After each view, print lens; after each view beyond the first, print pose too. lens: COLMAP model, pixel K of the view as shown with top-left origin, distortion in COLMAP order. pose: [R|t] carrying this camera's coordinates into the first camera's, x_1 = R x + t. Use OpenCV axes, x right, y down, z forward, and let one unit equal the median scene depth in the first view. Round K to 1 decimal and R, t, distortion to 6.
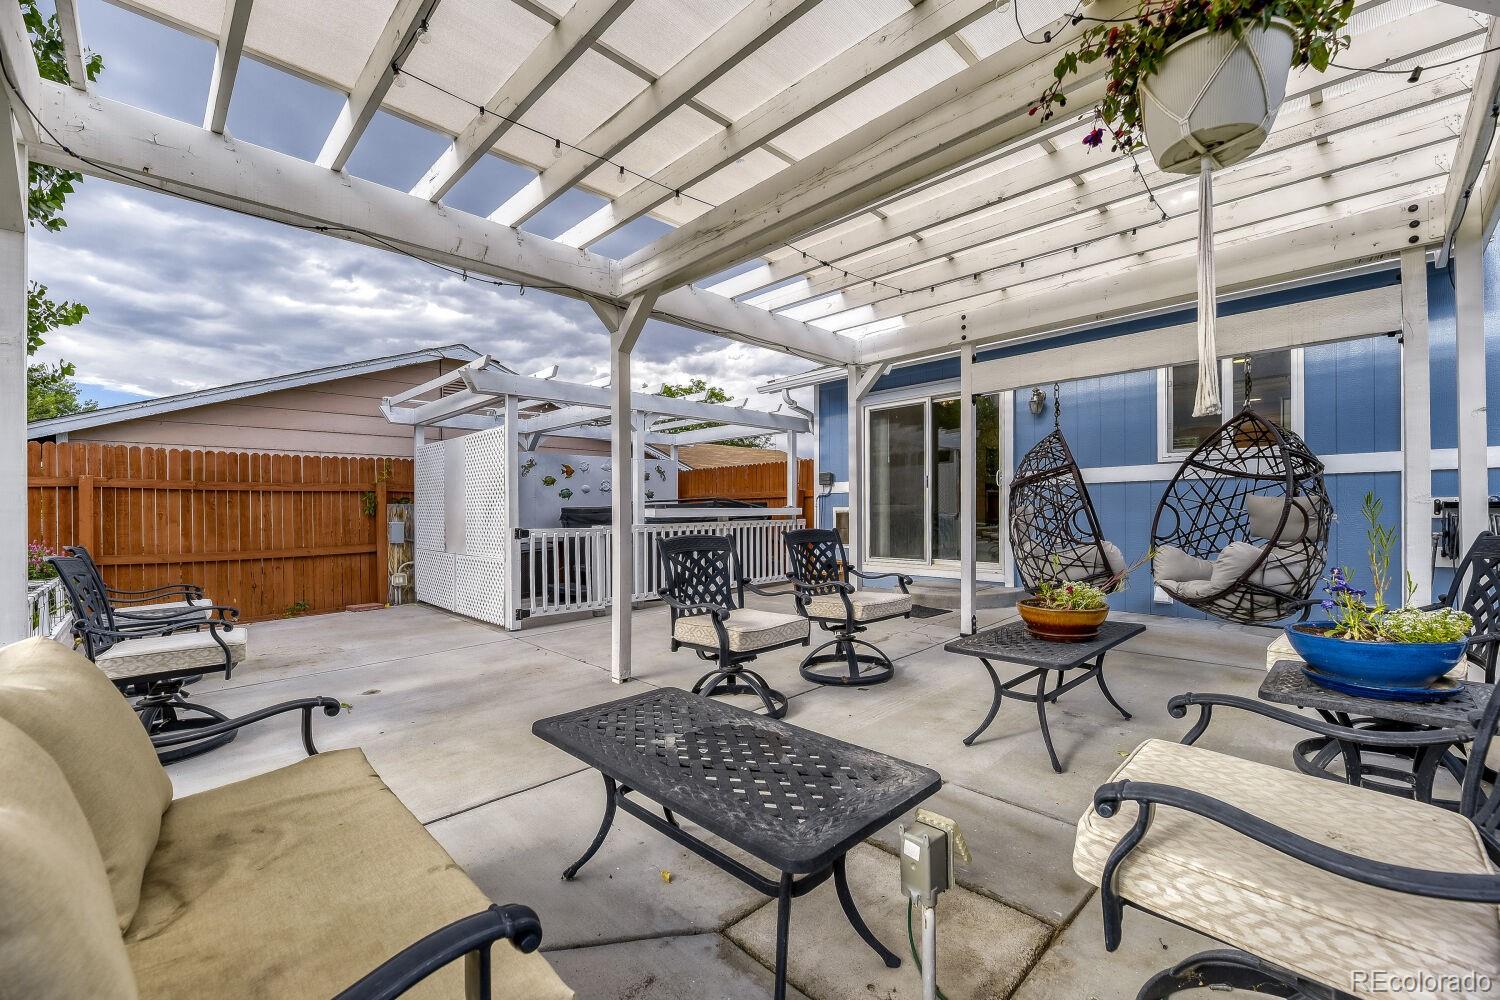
lens RADIAL K [[619.0, 0, 766.2], [0, 619.0, 512.7], [0, 0, 1]] dist [-0.006340, -0.000525]
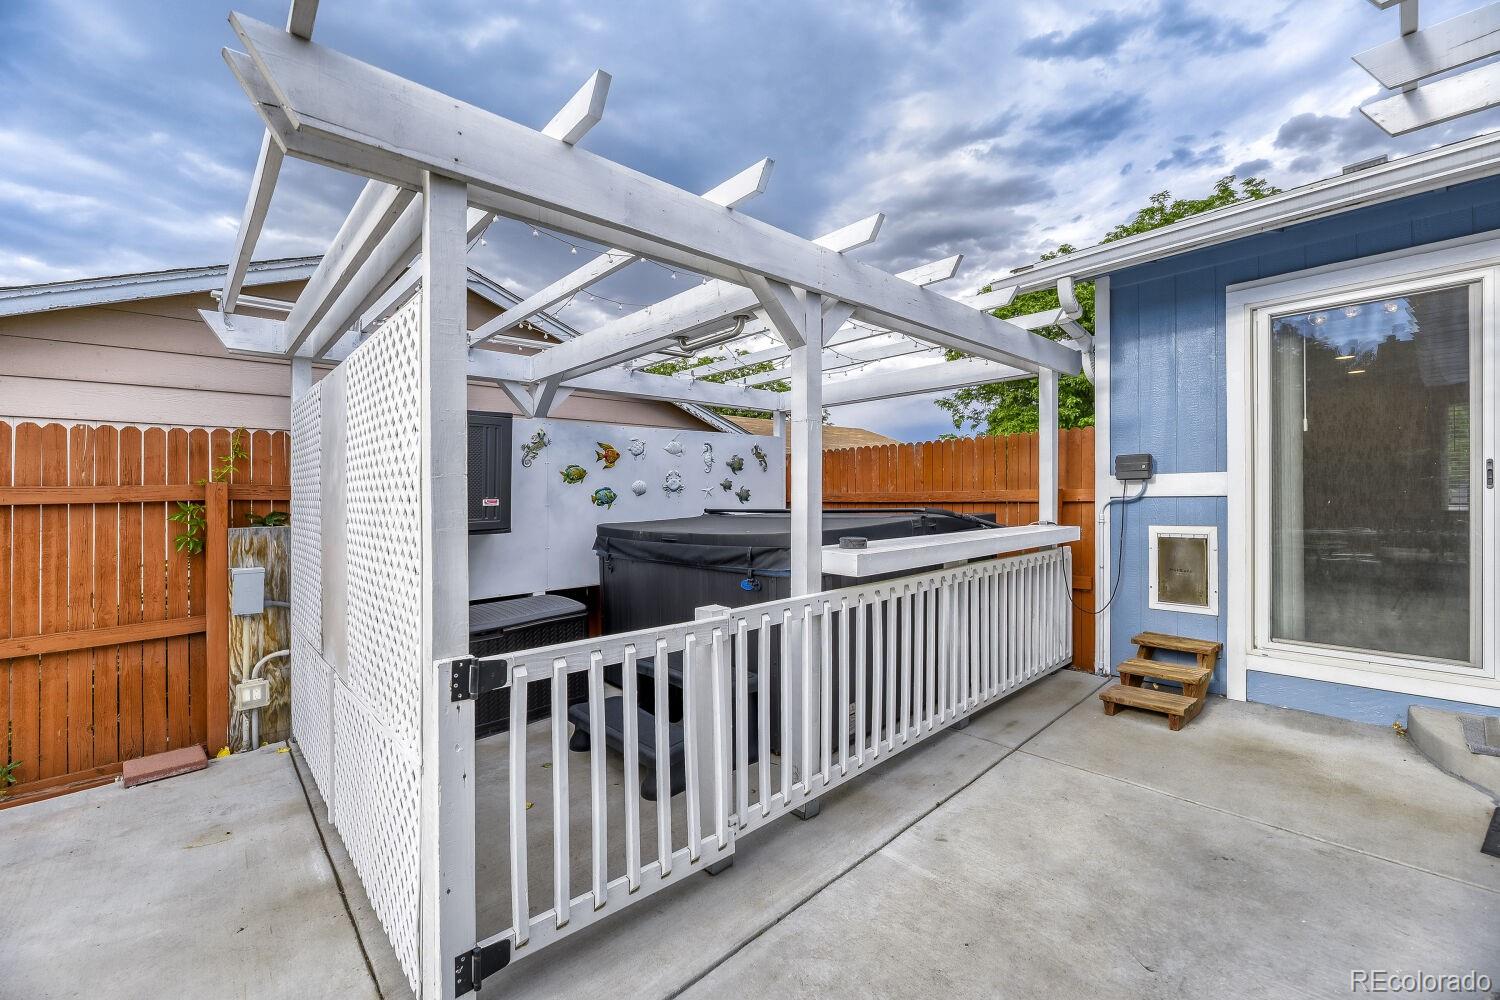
lens RADIAL K [[619.0, 0, 756.1], [0, 619.0, 495.4], [0, 0, 1]] dist [-0.006340, -0.000525]
pose [[0.998724, -0.003509, -0.050378, -0.195820], [0.003351, 0.999989, -0.003233, -0.035729], [0.050389, 0.003060, 0.998725, 0.556343]]
